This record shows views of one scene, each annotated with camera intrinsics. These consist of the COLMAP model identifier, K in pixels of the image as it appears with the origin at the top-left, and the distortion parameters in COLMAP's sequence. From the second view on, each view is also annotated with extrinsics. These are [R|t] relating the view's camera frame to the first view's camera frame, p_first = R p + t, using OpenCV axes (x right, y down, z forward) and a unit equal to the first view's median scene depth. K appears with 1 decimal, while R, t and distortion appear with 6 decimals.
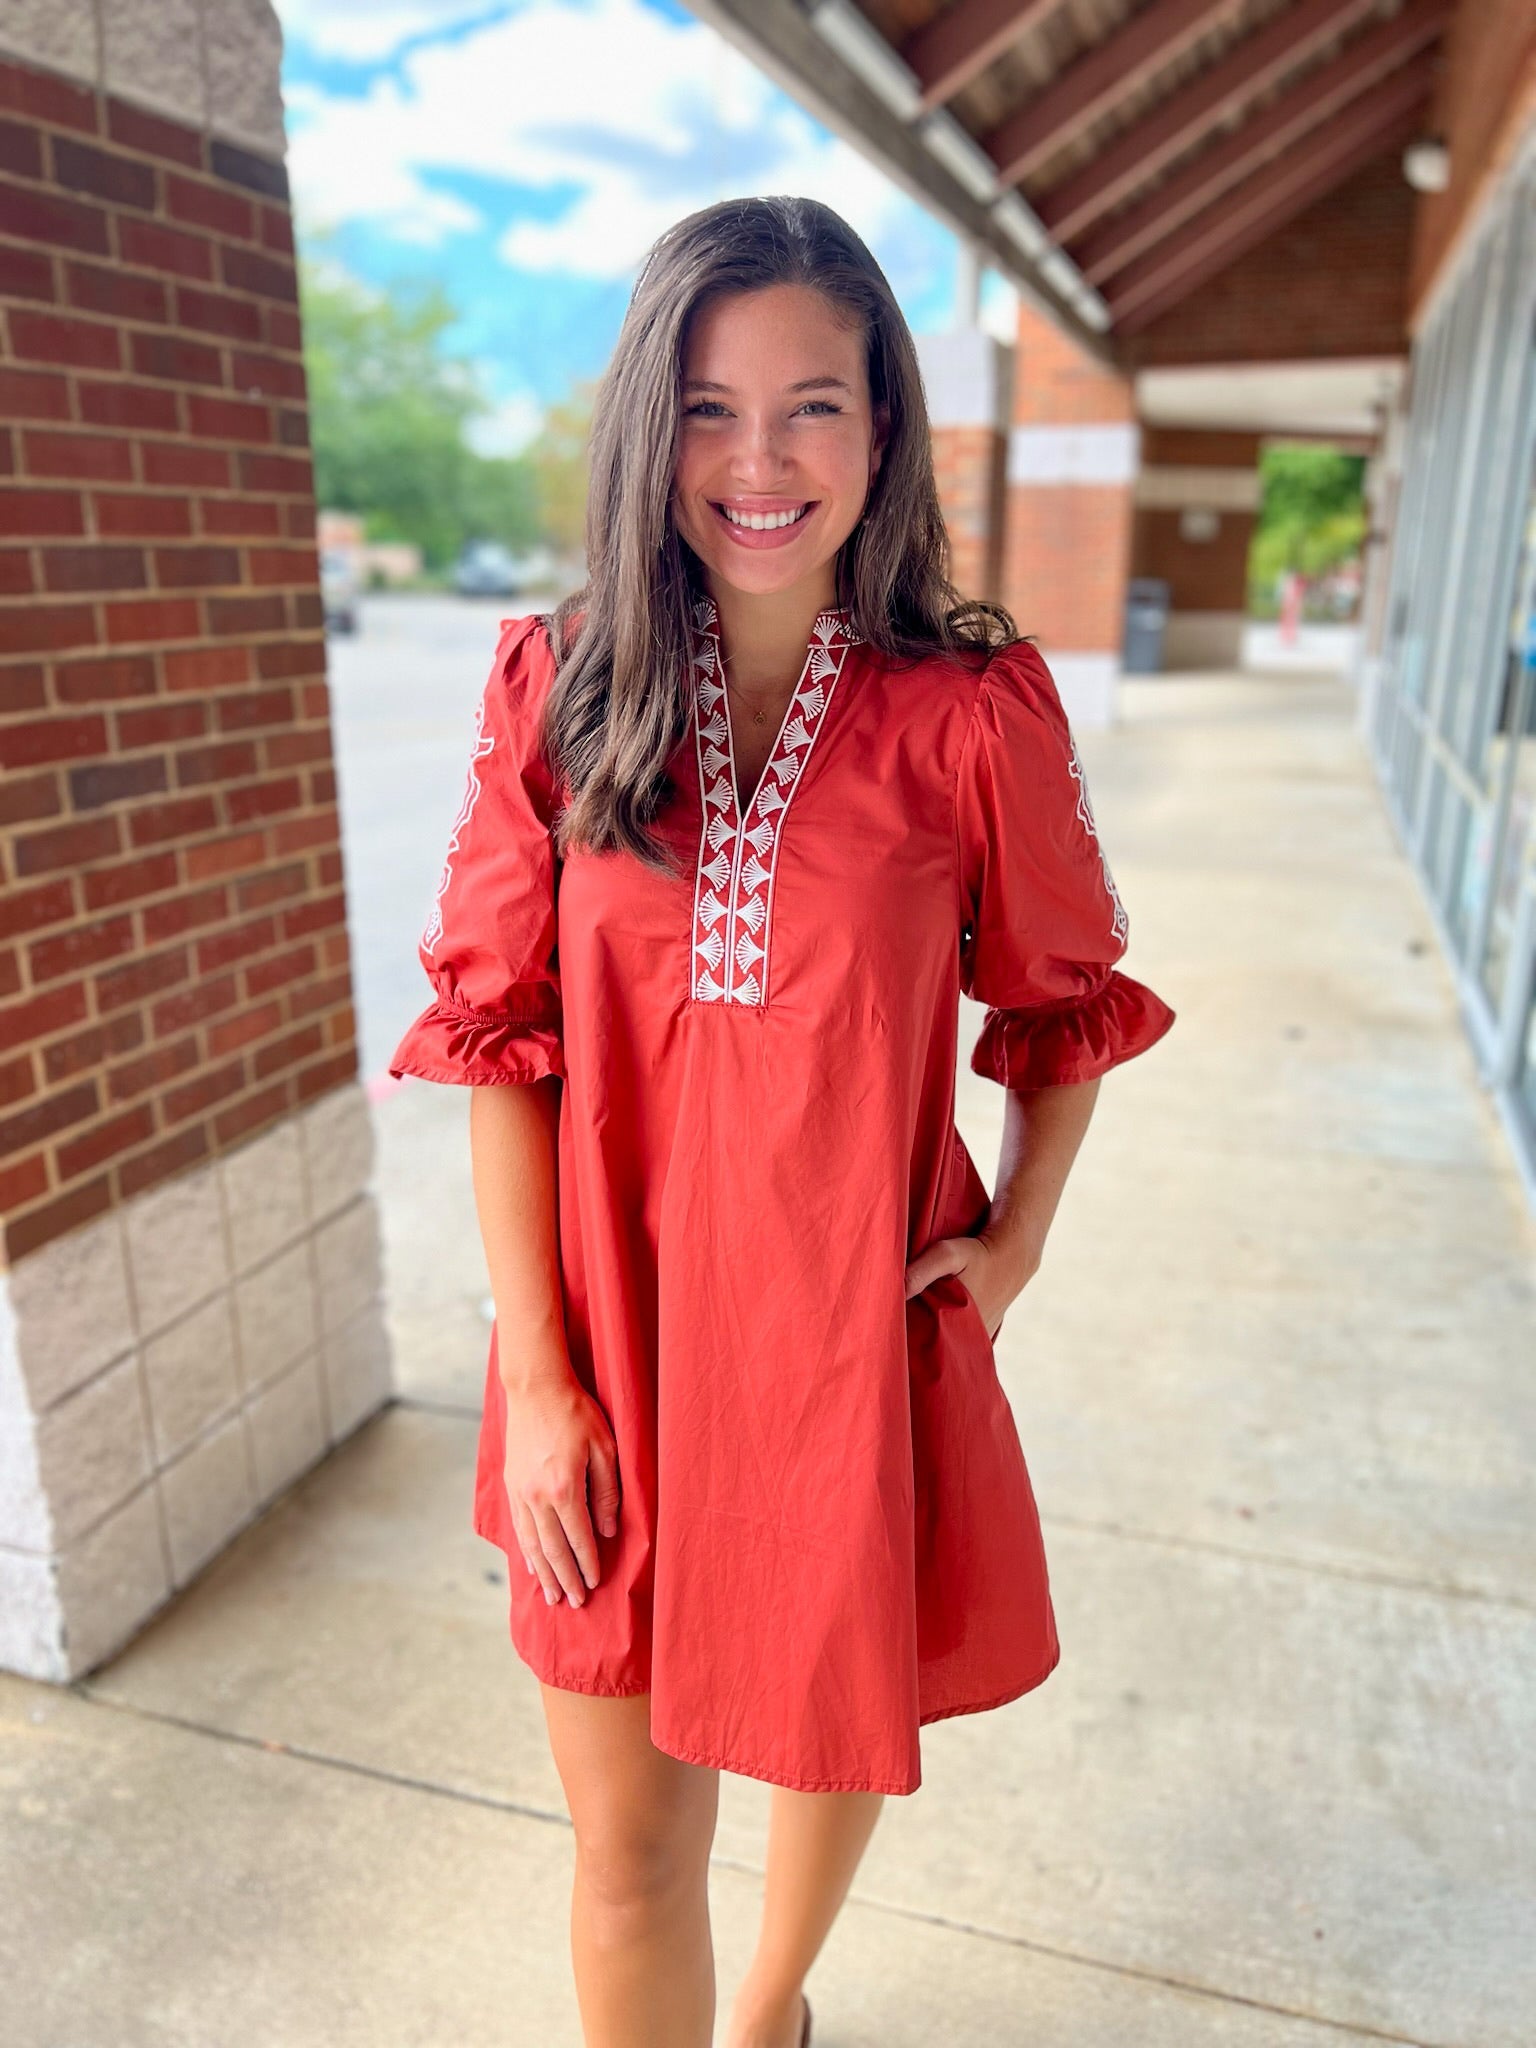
lens RADIAL K [[1511.3, 0, 780.1], [0, 1511.3, 1027.4], [0, 0, 1]] dist [0.031271, -0.036682]
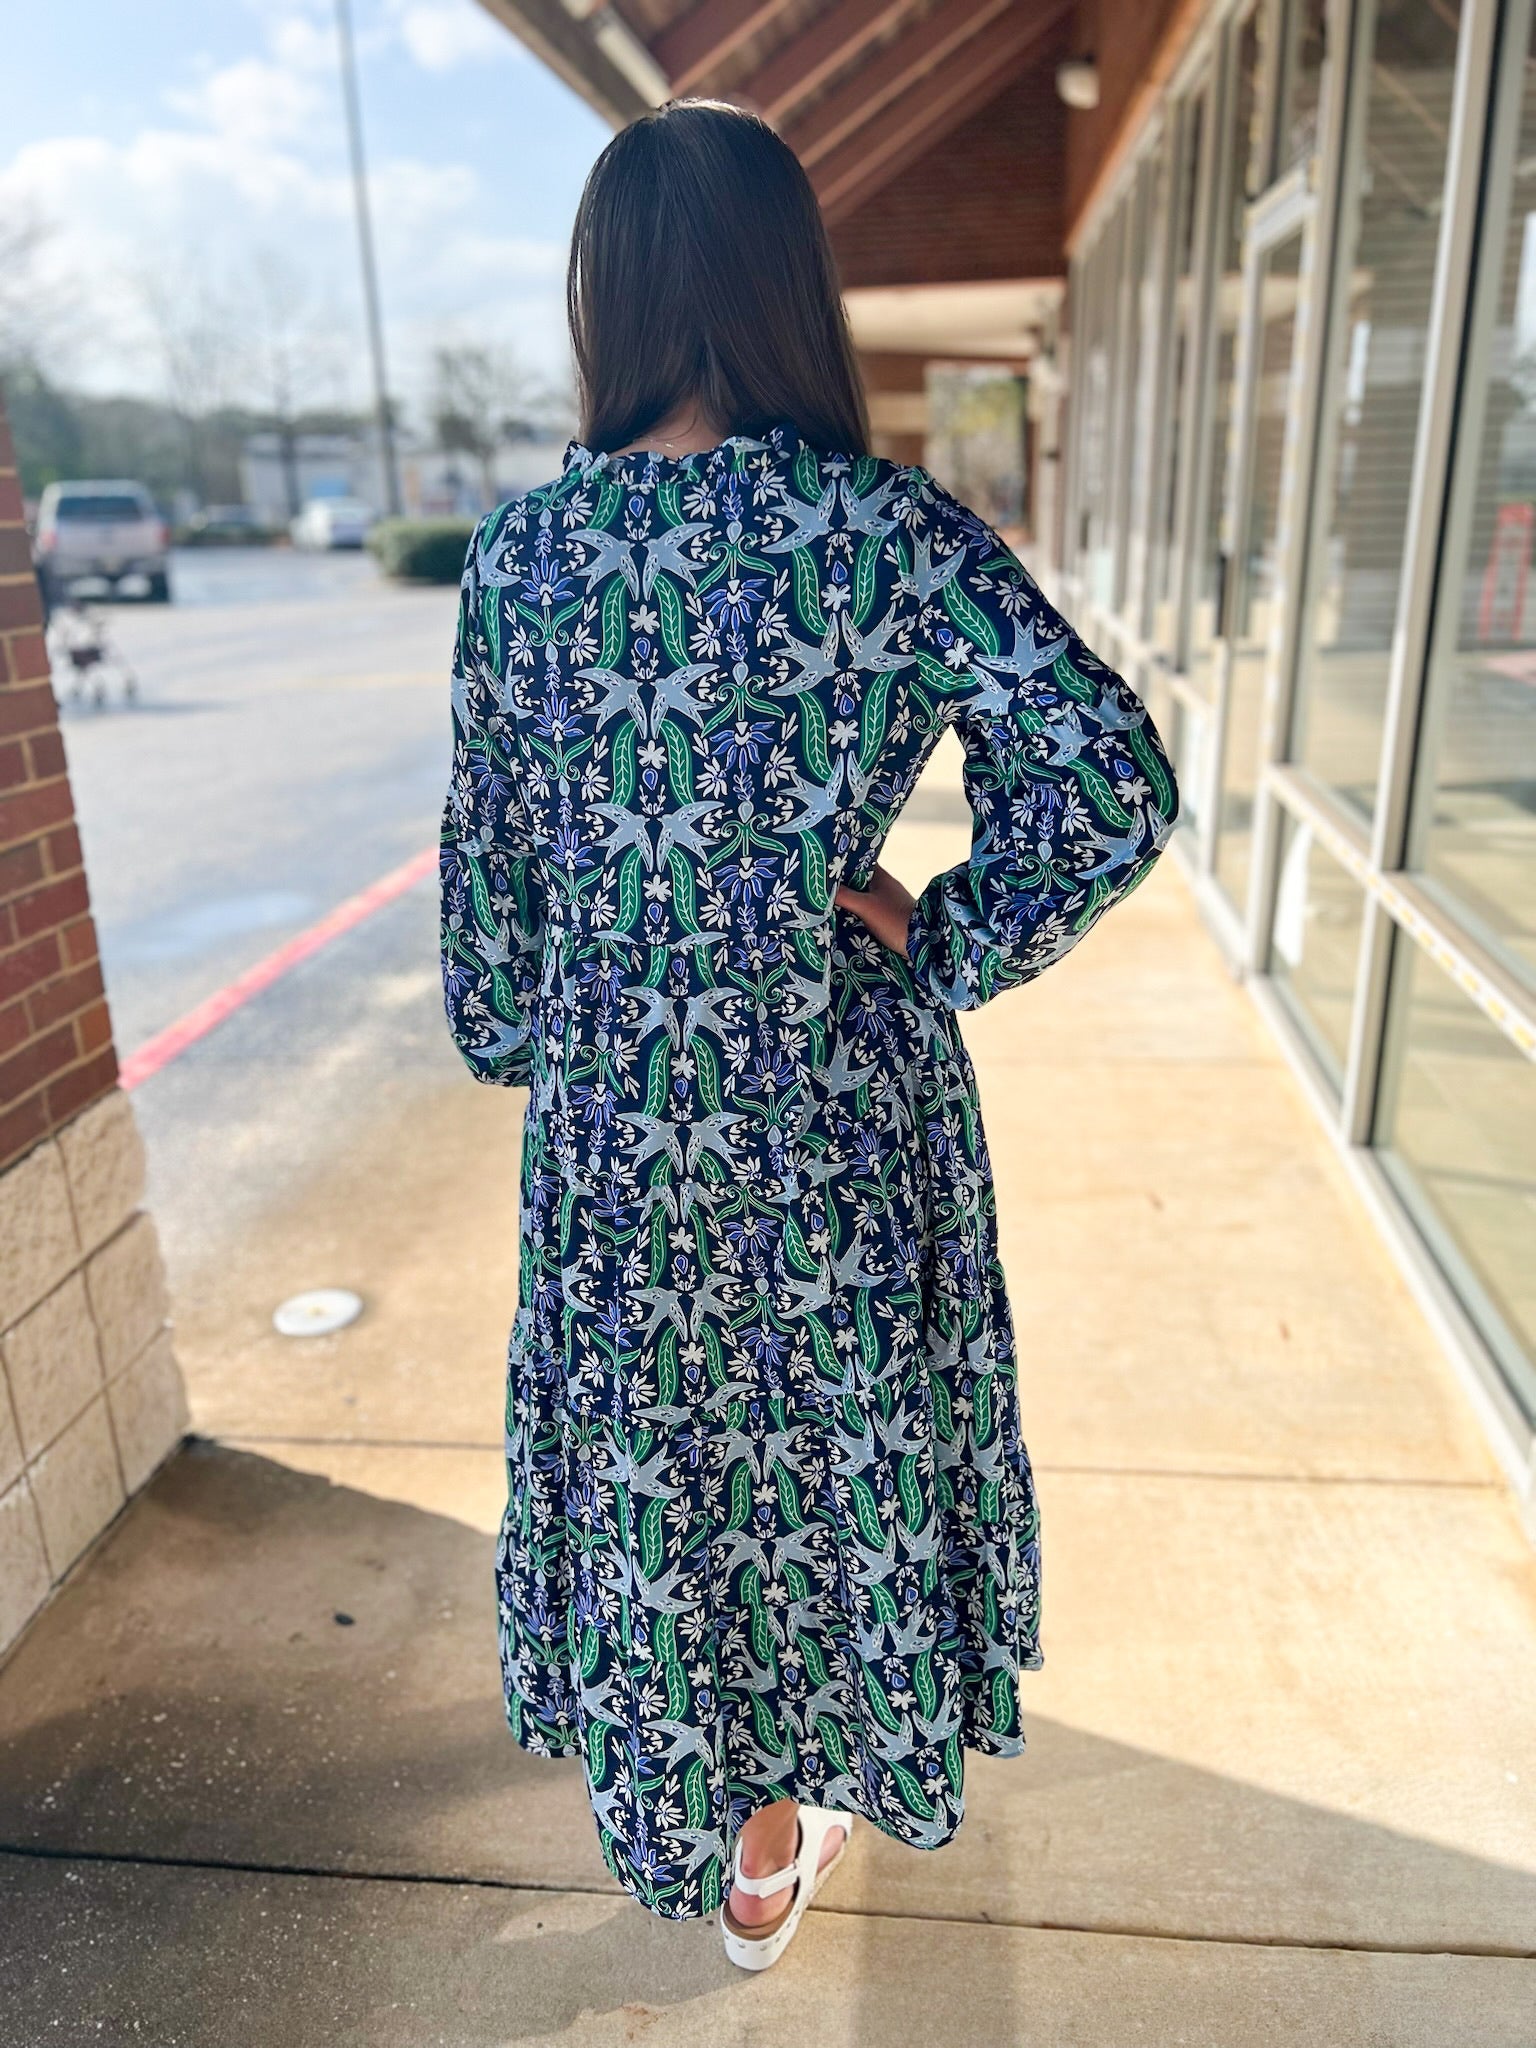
lens RADIAL K [[1514.2, 0, 768.2], [0, 1514.2, 1015.1], [0, 0, 1]] dist [0.008086, 0.001286]
pose [[0.979908, -0.091137, 0.177411, -0.071306], [0.085212, 0.995529, 0.040748, -0.012454], [-0.180331, -0.024812, 0.983293, 0.076363]]
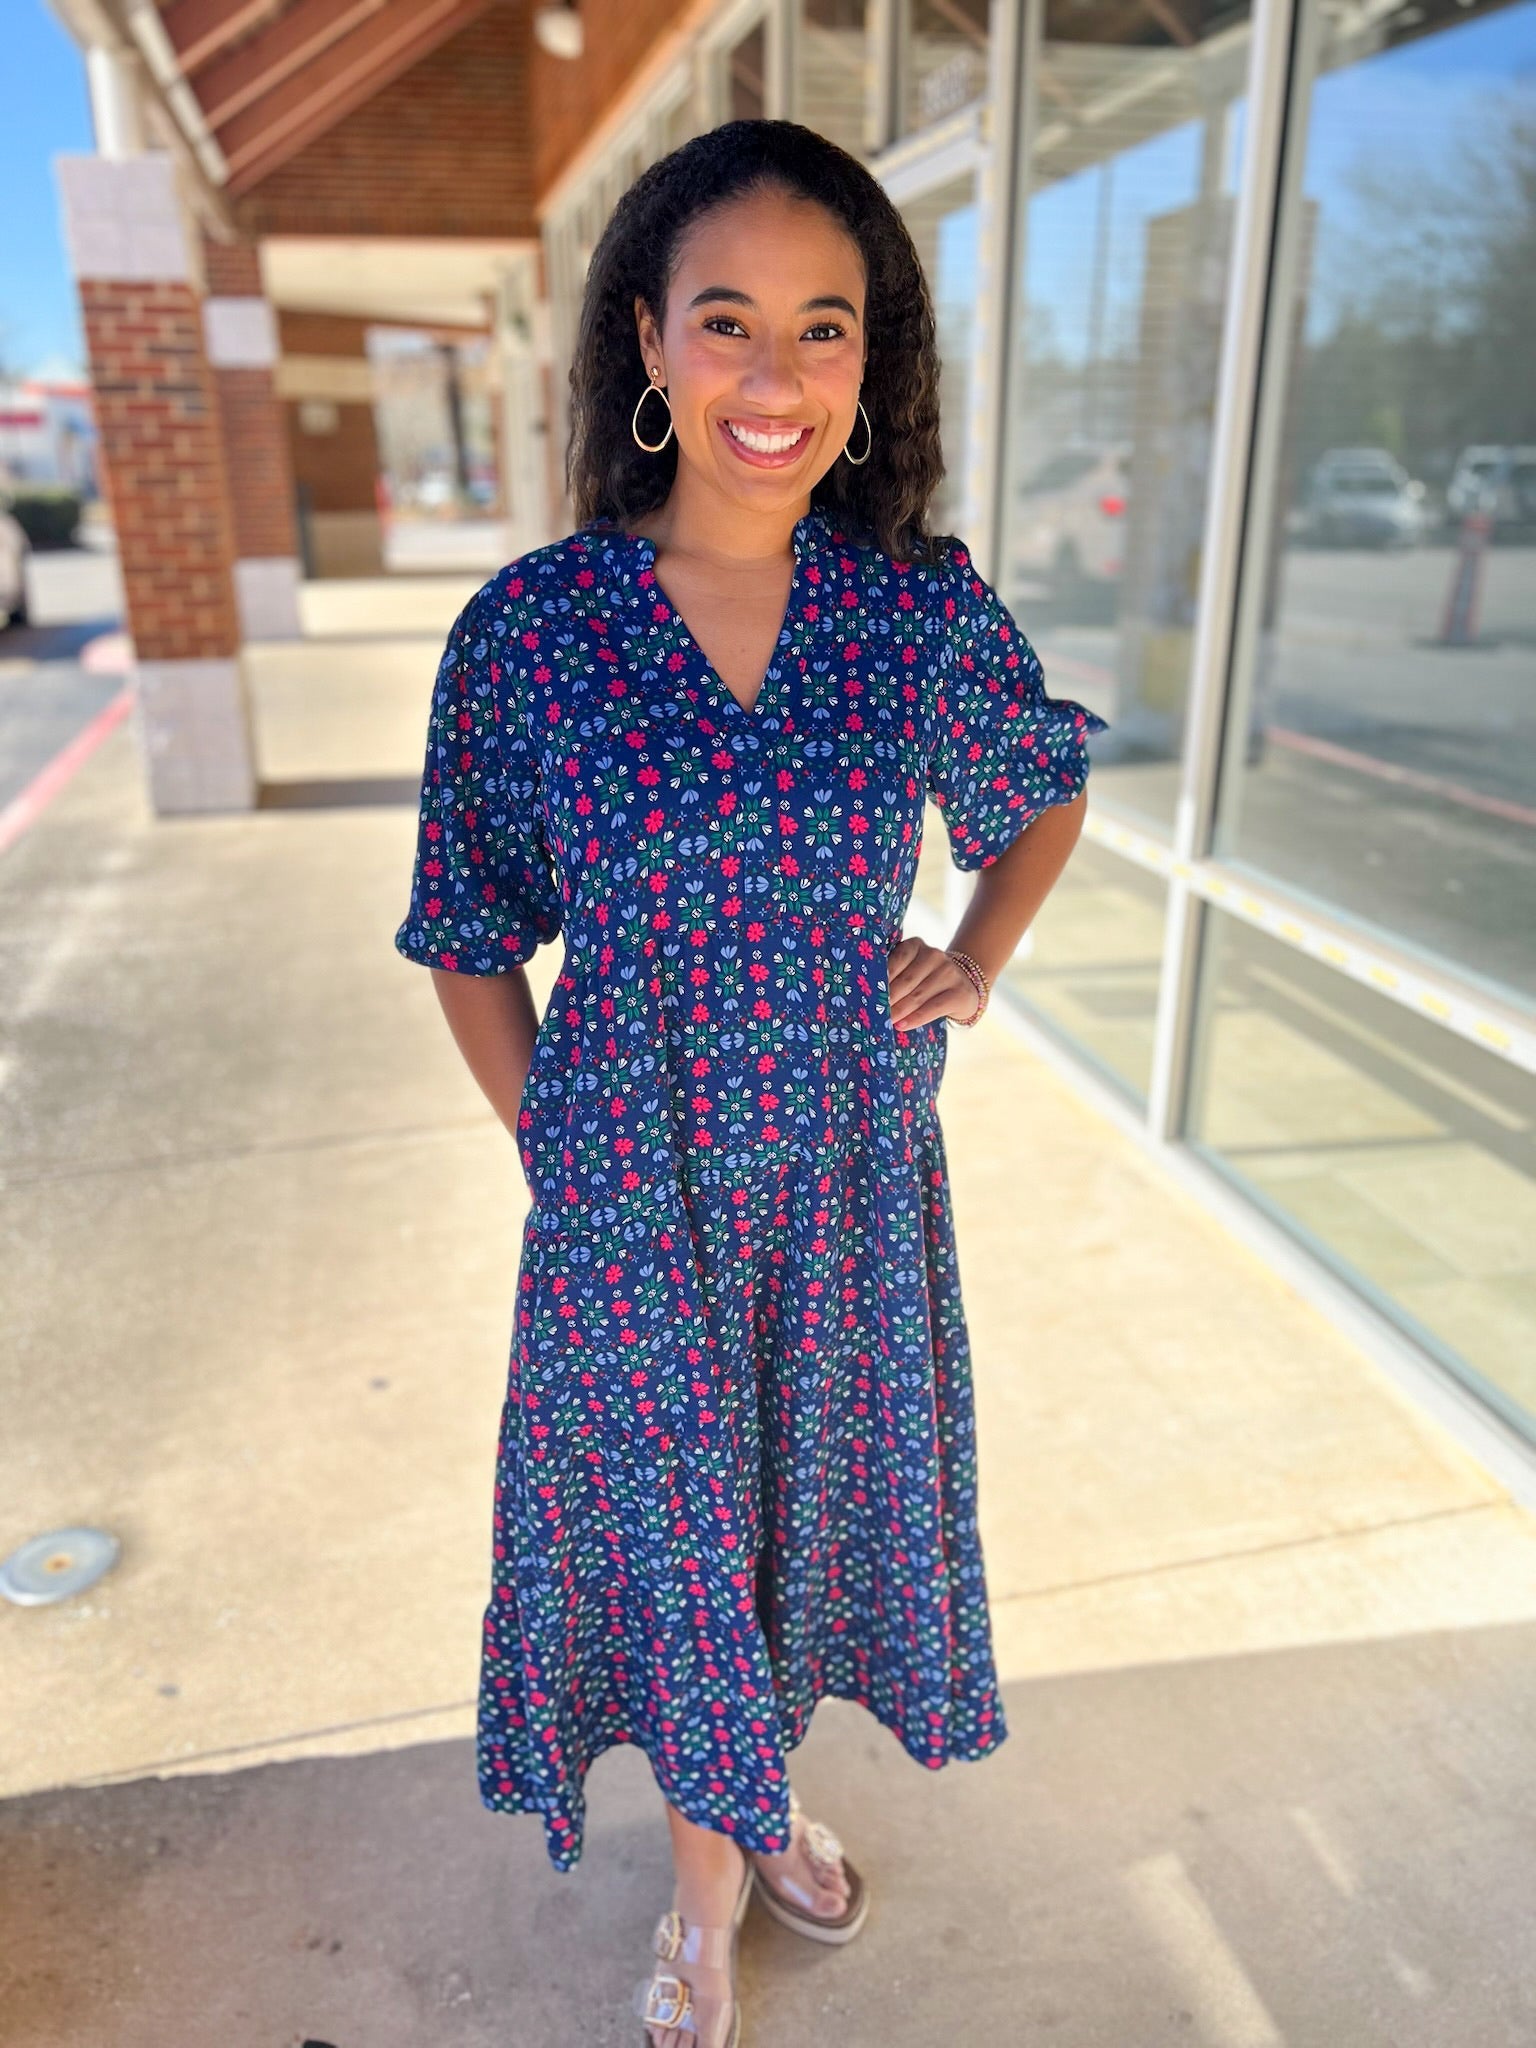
lens RADIAL K [[1513.3, 0, 760.3], [0, 1513.3, 1033.0], [0, 0, 1]] dist [0.015614, -0.011673]
pose [[0.850073, -0.195663, 0.488971, -0.271514], [0.164244, 0.980615, 0.106858, -0.095783], [-0.500400, -0.010527, 0.865730, 0.380009]]
